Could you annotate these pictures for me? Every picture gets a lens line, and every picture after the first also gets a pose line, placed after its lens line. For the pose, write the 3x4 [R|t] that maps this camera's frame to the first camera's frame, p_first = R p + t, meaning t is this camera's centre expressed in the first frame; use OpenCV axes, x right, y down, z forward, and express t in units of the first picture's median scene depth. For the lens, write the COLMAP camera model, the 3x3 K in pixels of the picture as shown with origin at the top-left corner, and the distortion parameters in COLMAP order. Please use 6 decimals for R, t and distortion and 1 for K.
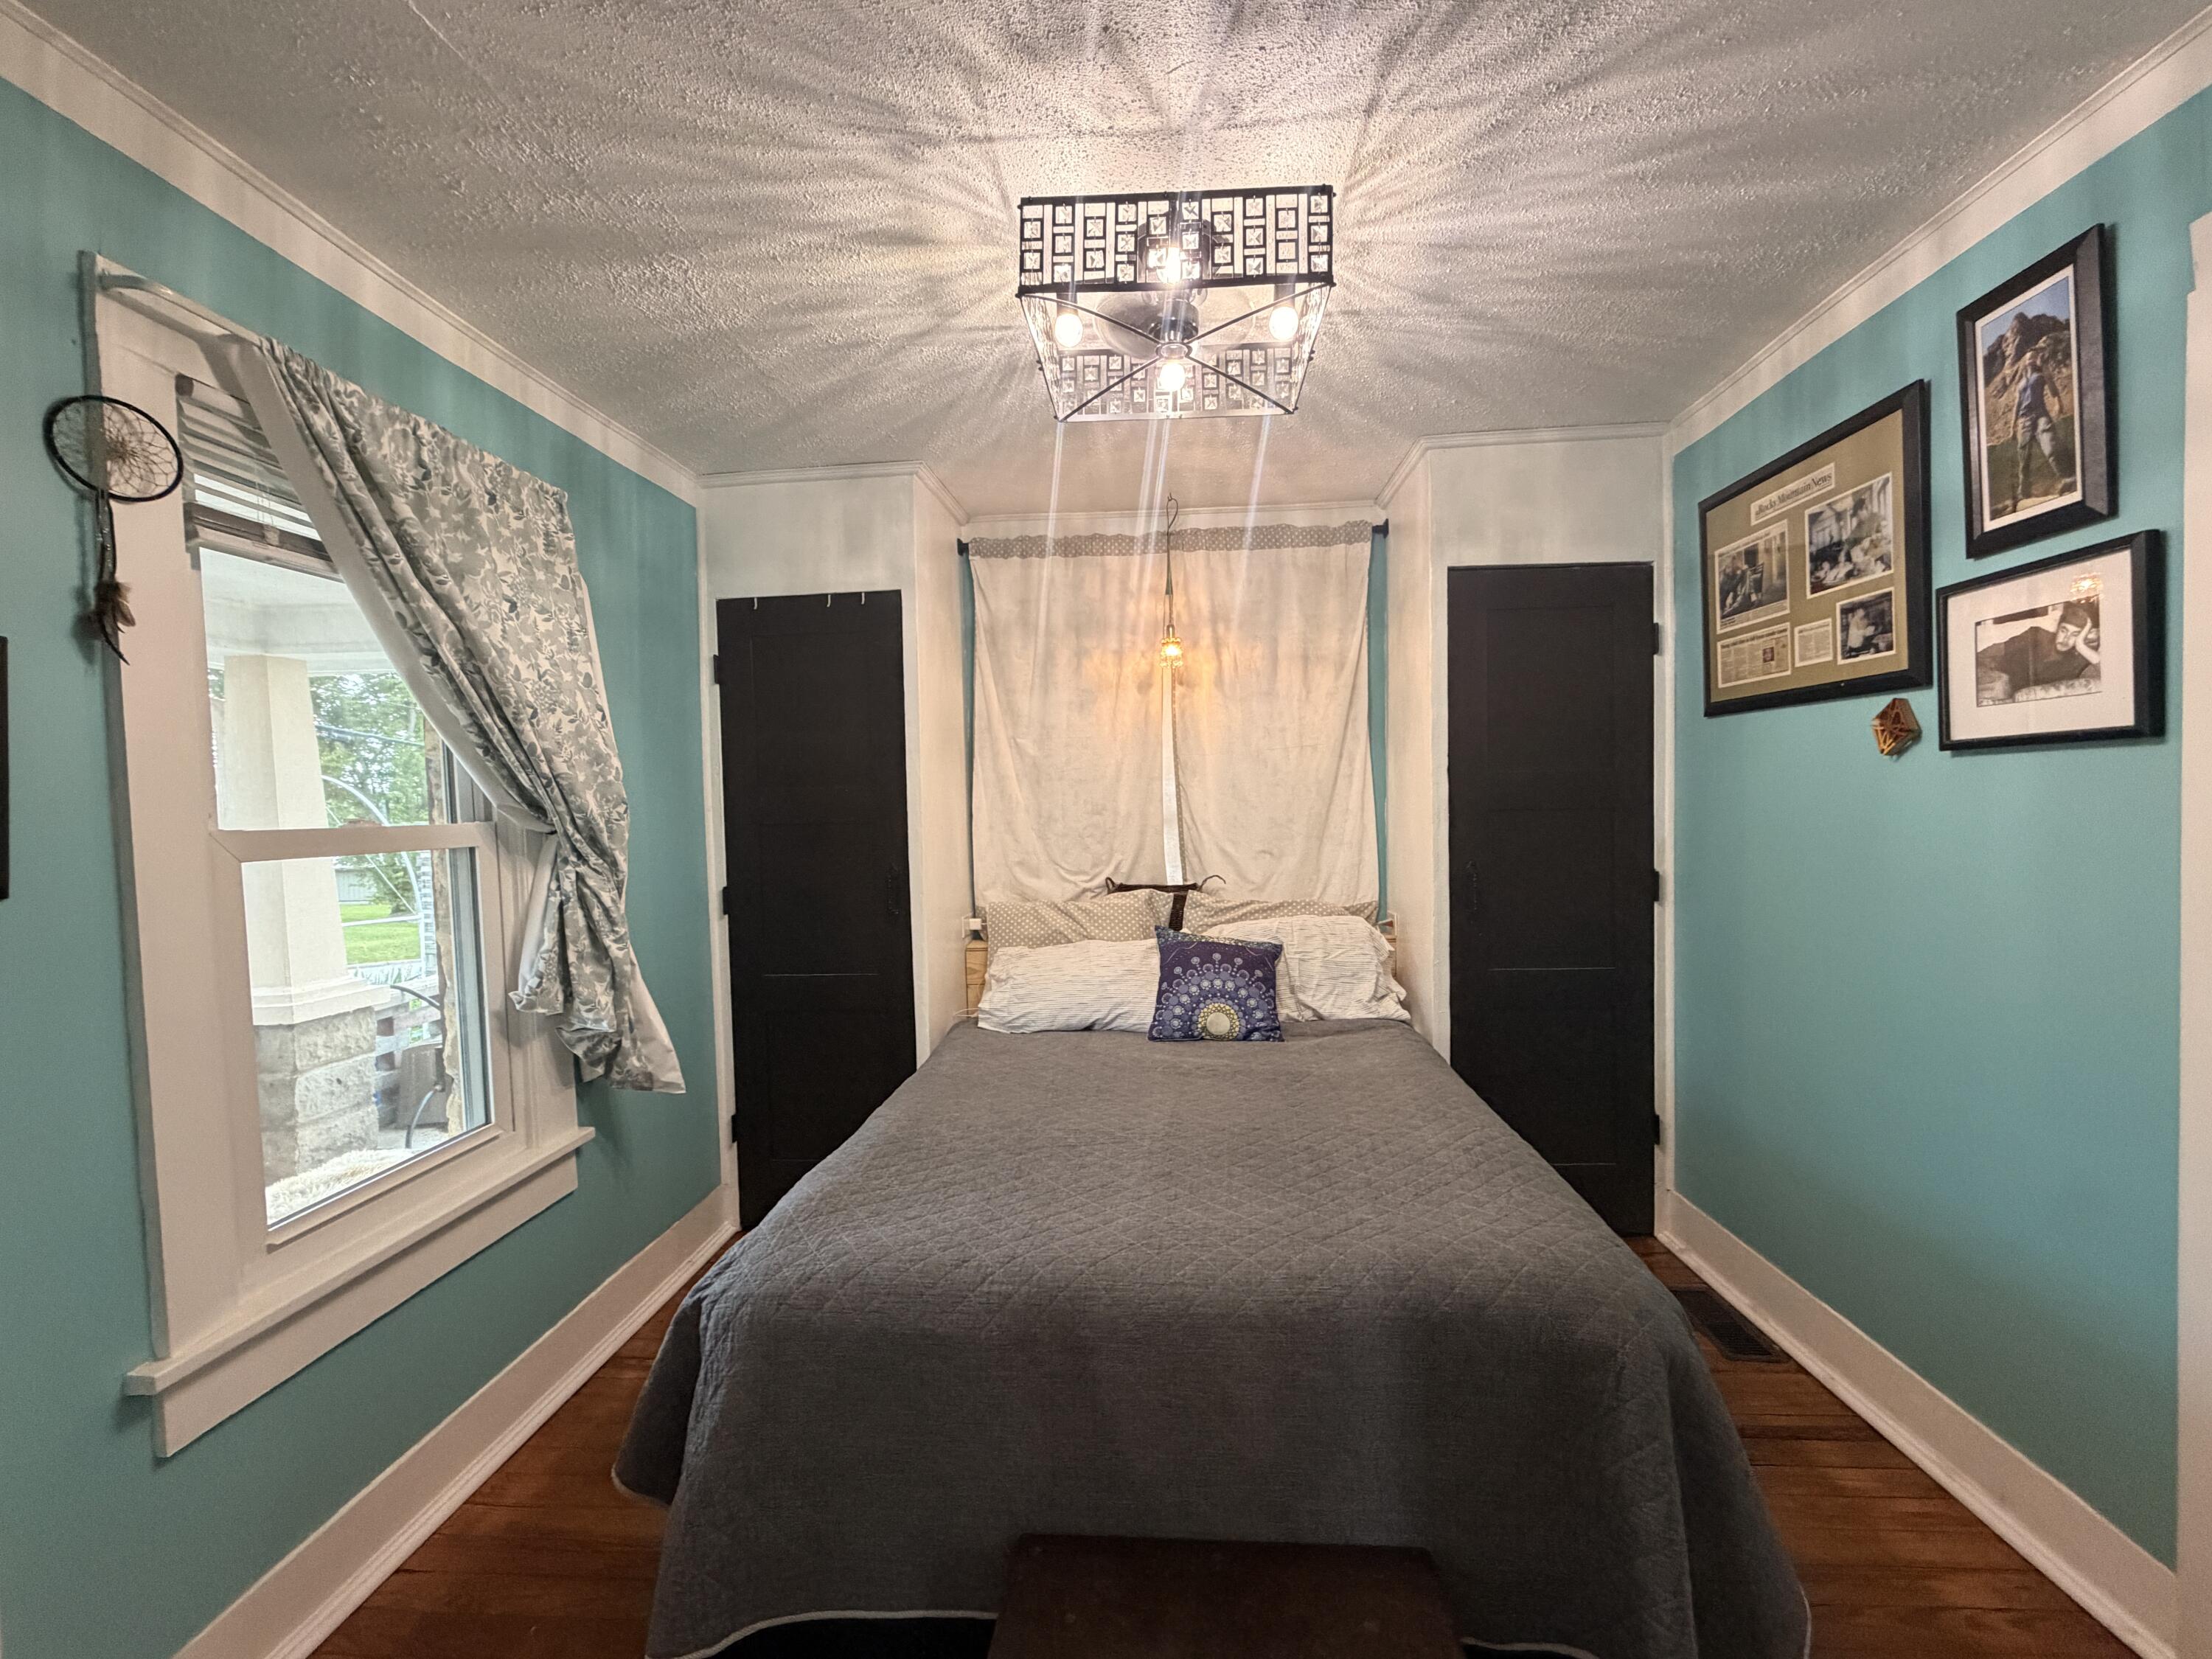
lens RADIAL K [[932.0, 0, 1098.4], [0, 932.0, 833.4], [0, 0, 1]] dist [0.003607, 0.000068]
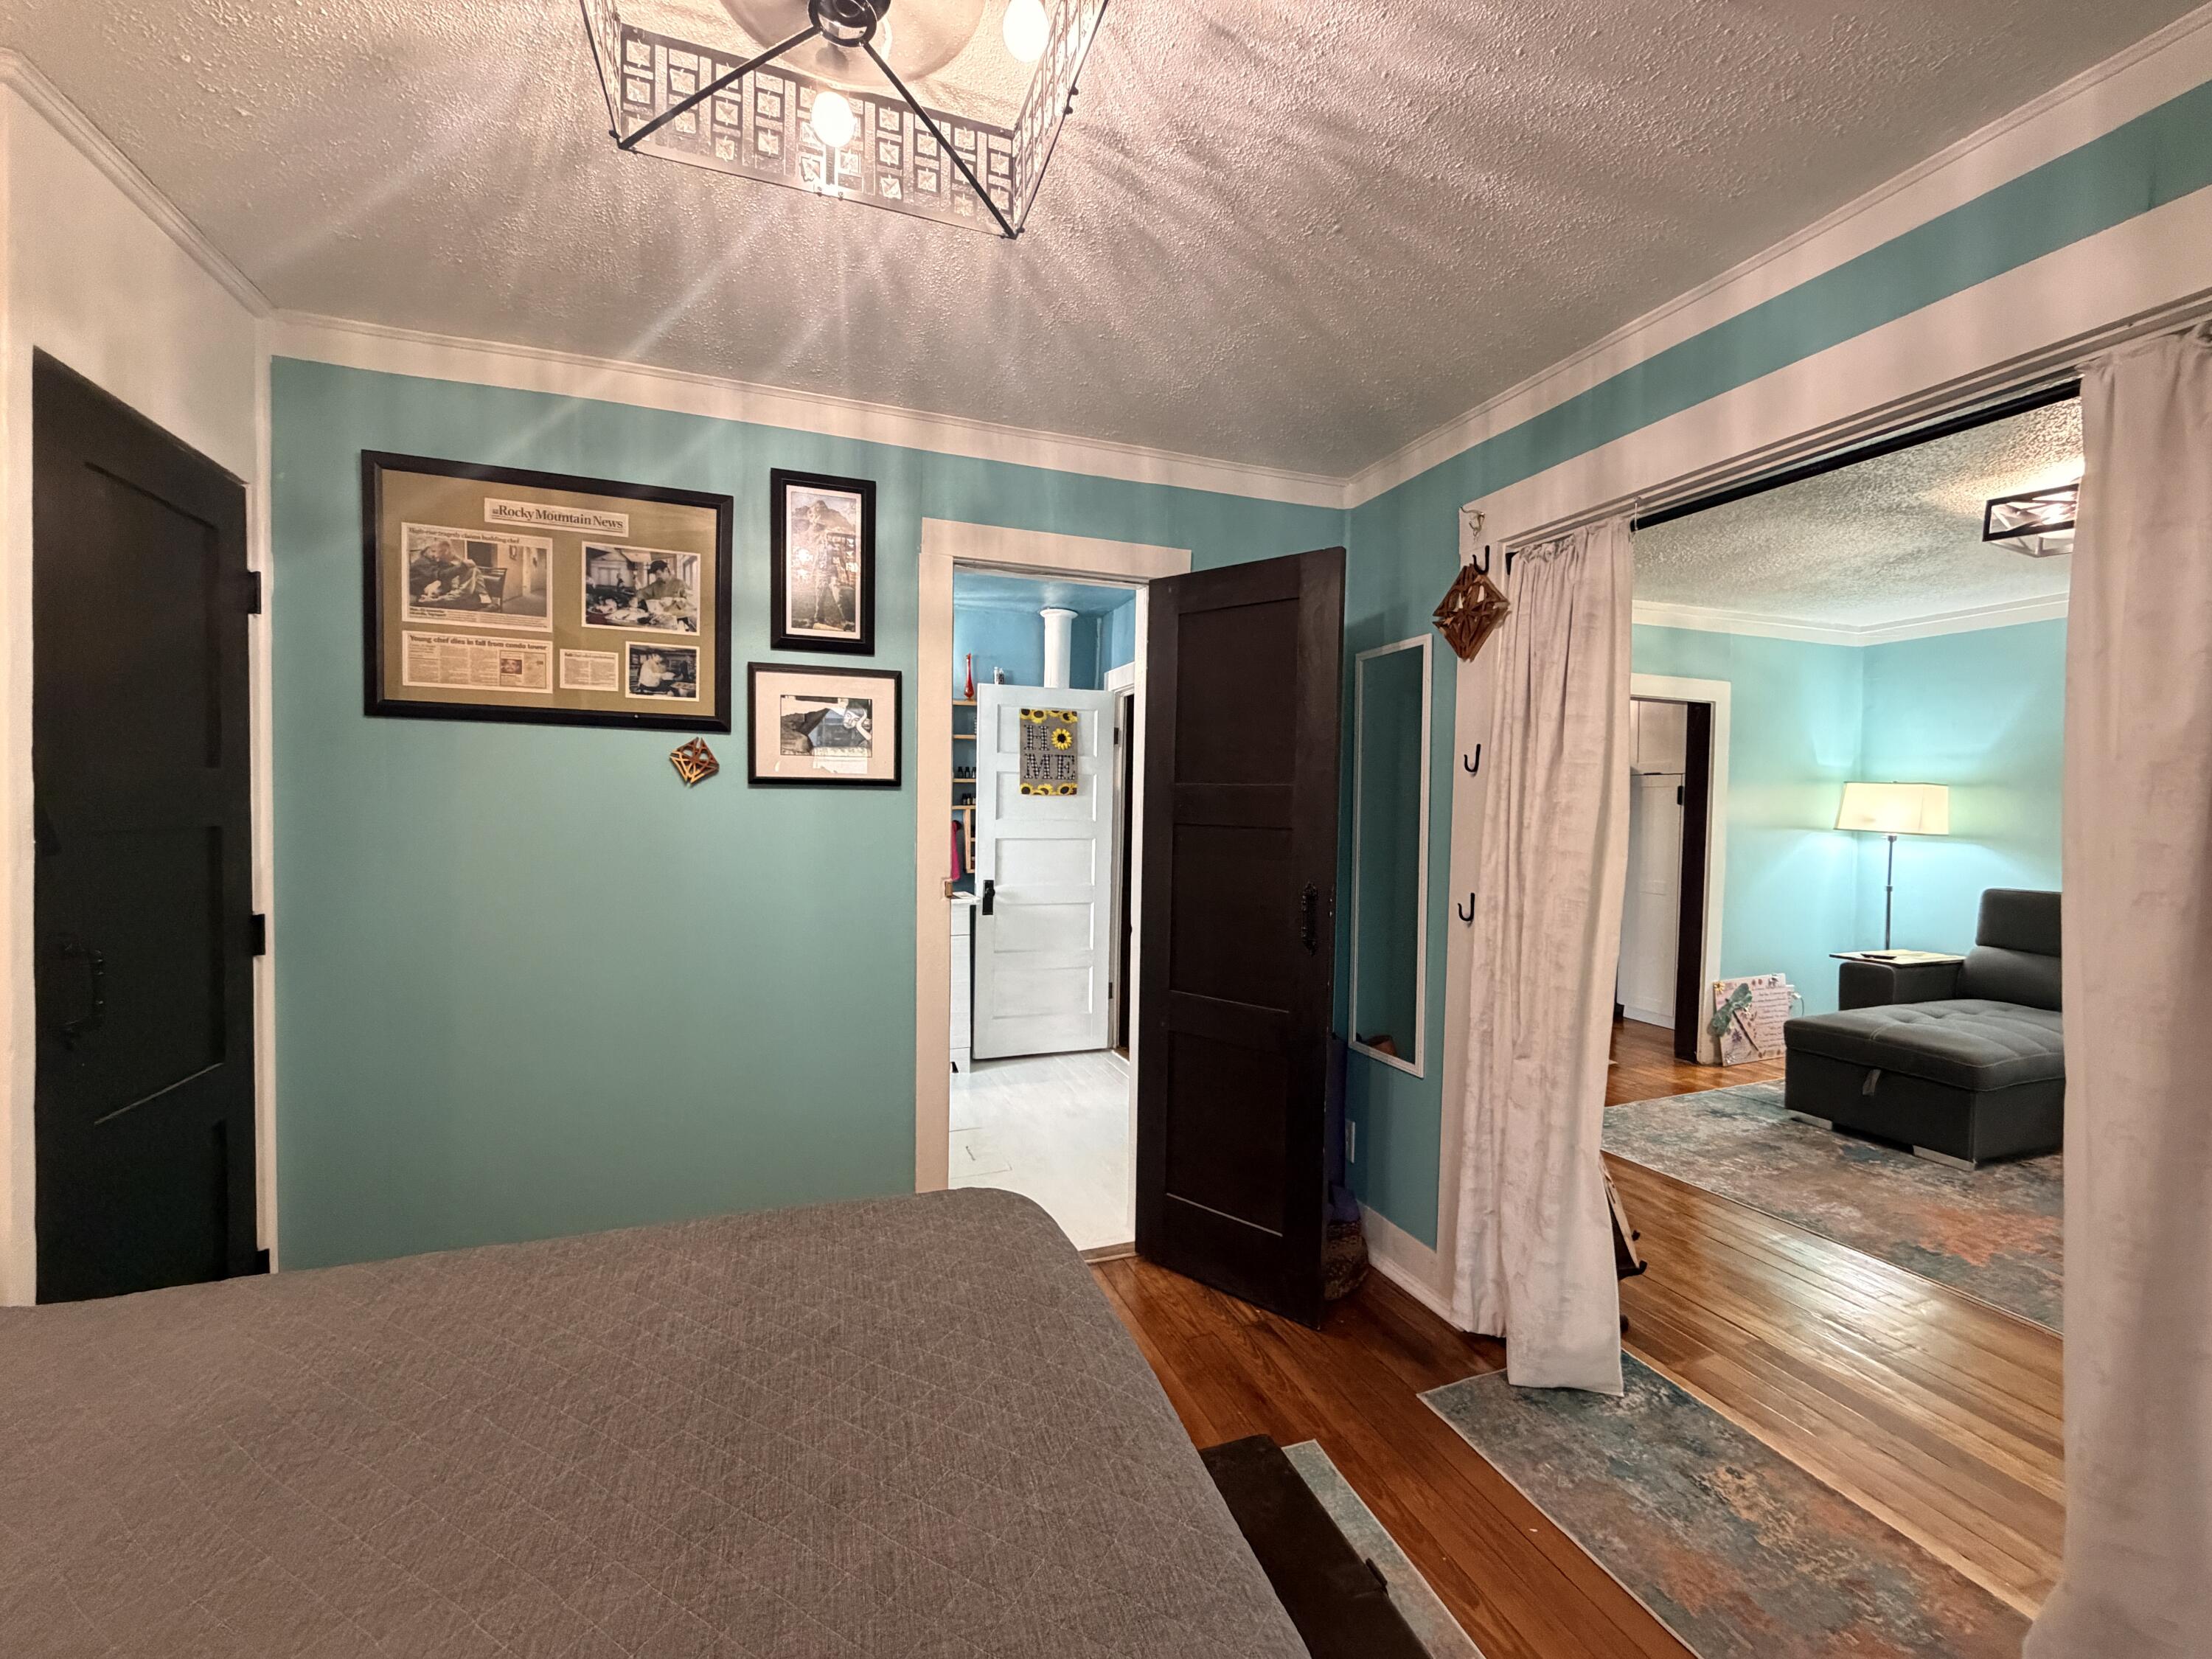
lens RADIAL K [[885.1, 0, 1105.5], [0, 885.1, 833.1], [0, 0, 1]] dist [-0.003303, 0.001878]
pose [[-0.407665, -0.007952, 0.913097, -0.371837], [0.025202, 0.999483, 0.019956, -0.024133], [-0.912784, 0.031147, -0.407254, 0.849225]]
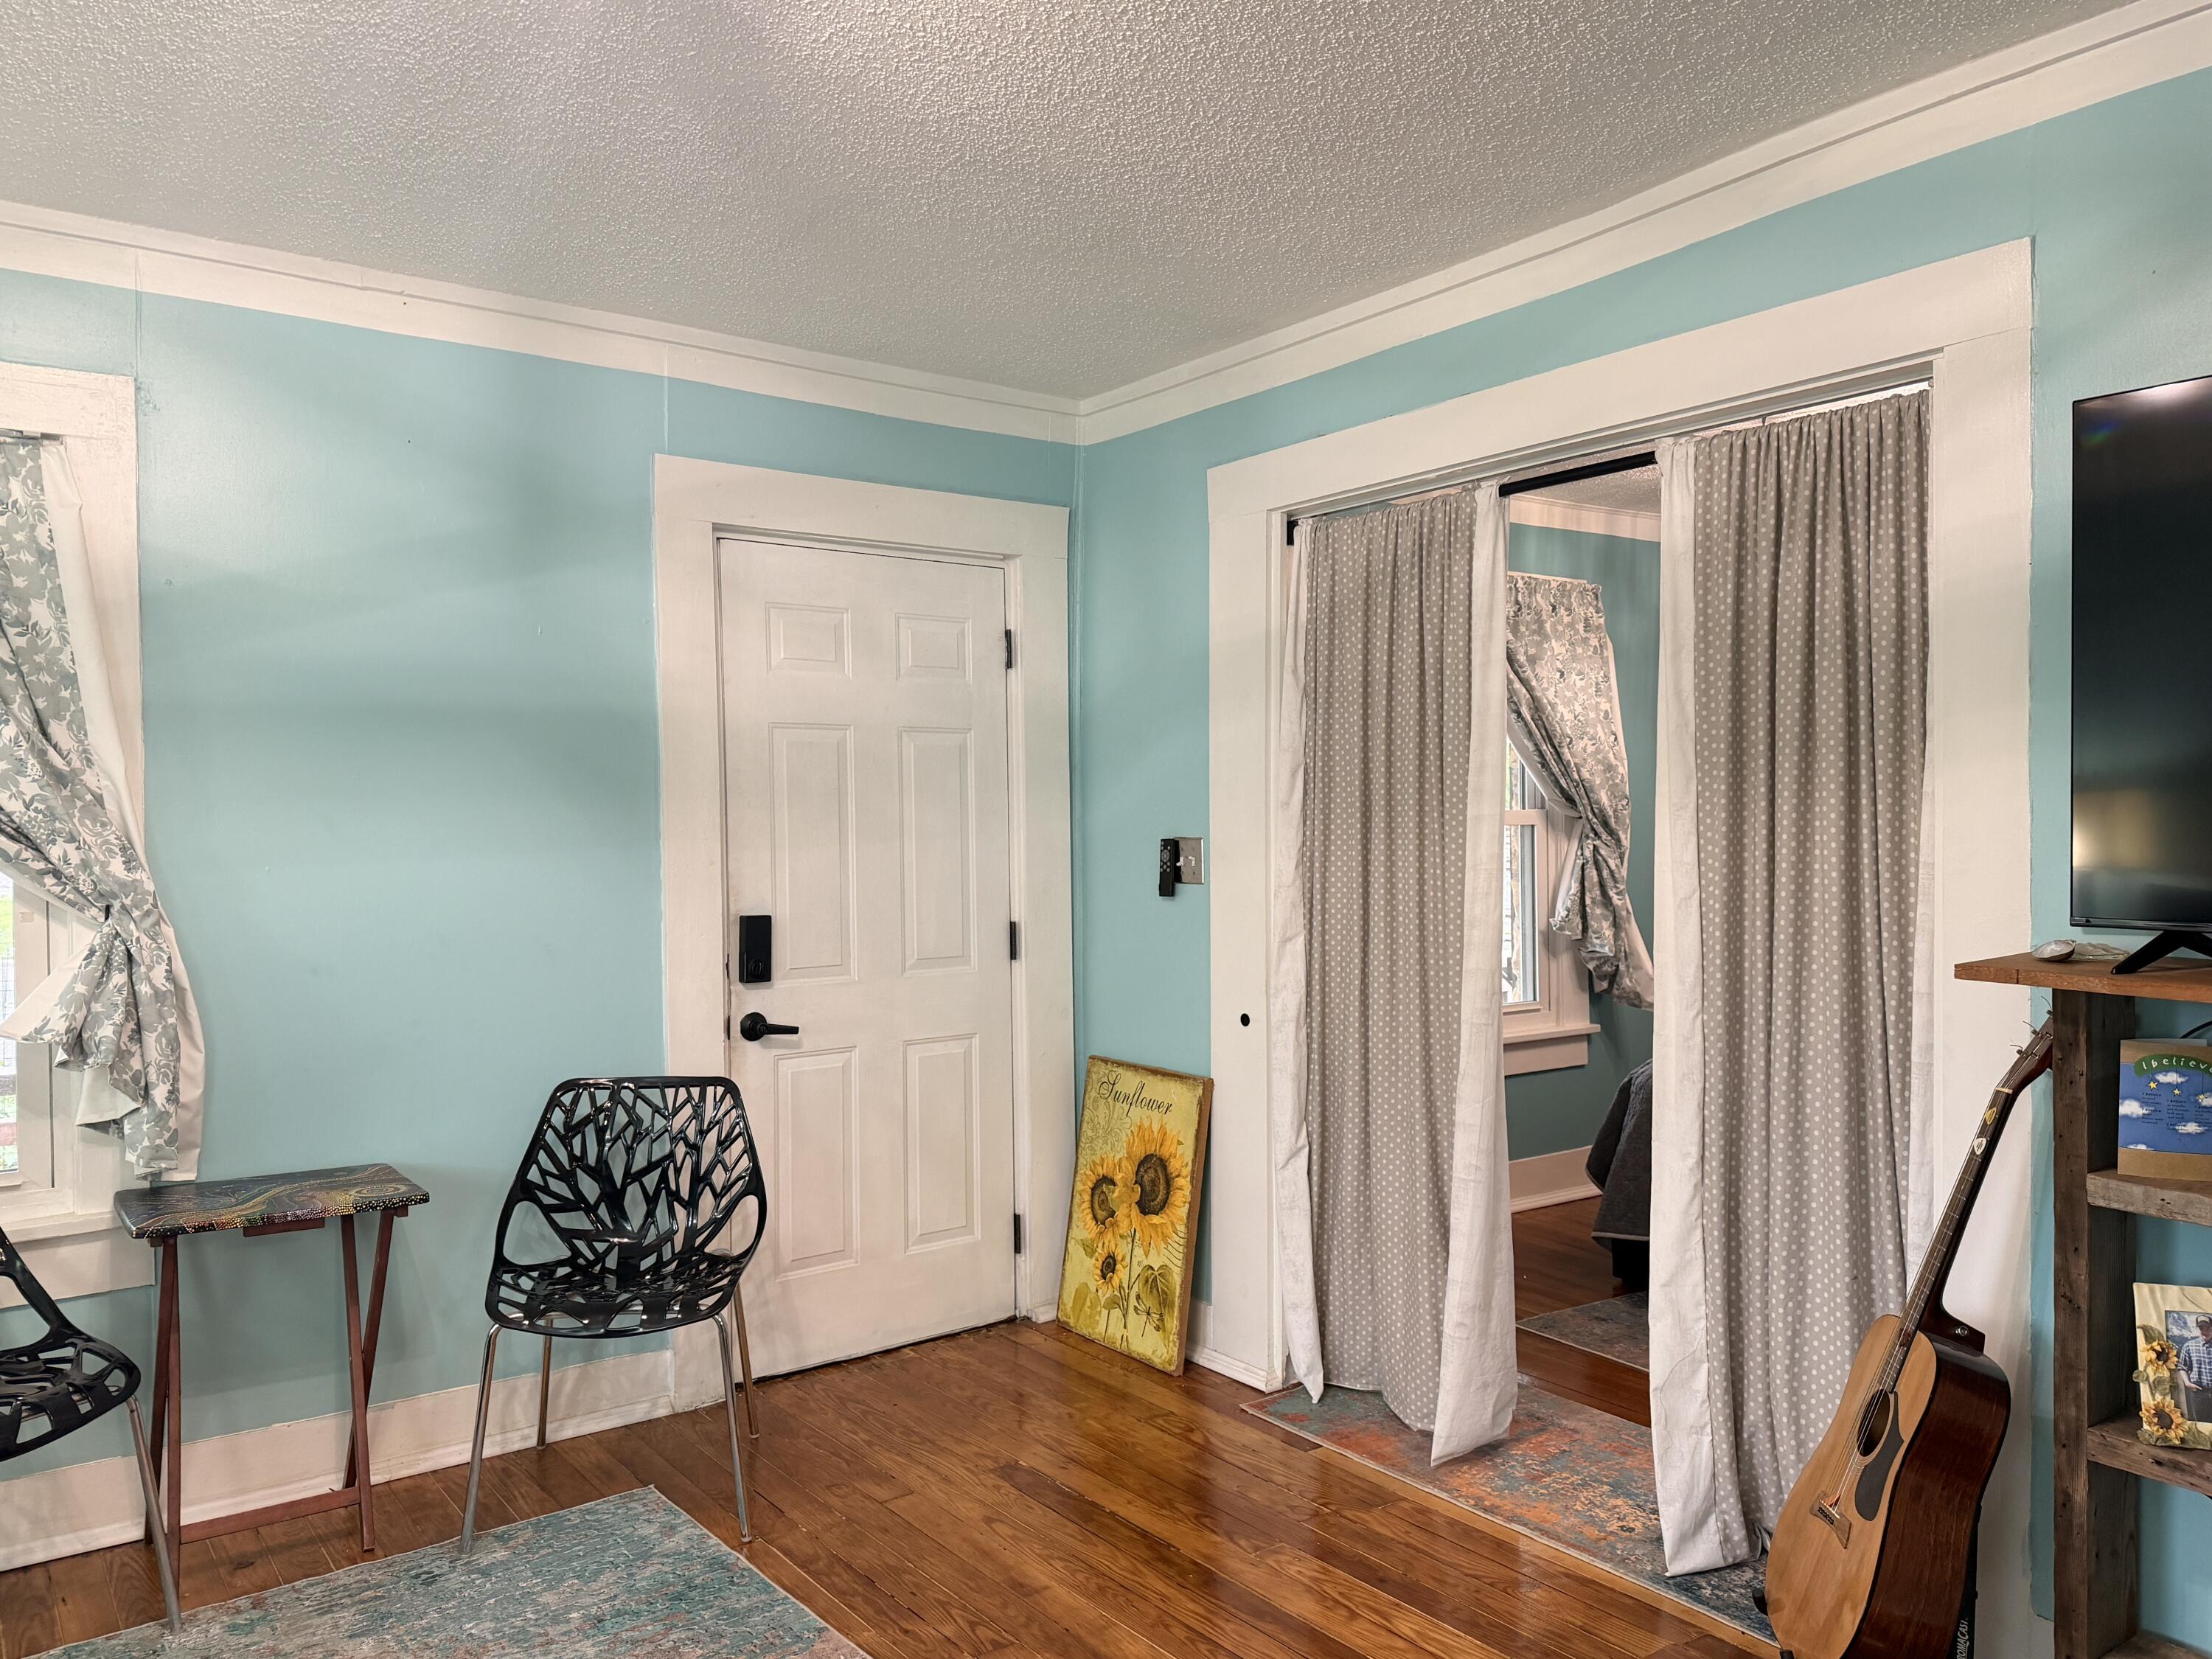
lens RADIAL K [[1591.6, 0, 1099.0], [0, 1591.6, 835.8], [0, 0, 1]] dist [0.028477, -0.031938]
pose [[0.641137, 0.040303, -0.766367, 0.858461], [-0.038686, 0.999048, 0.020176, 0.007068], [0.766451, 0.016712, 0.642086, -1.201479]]
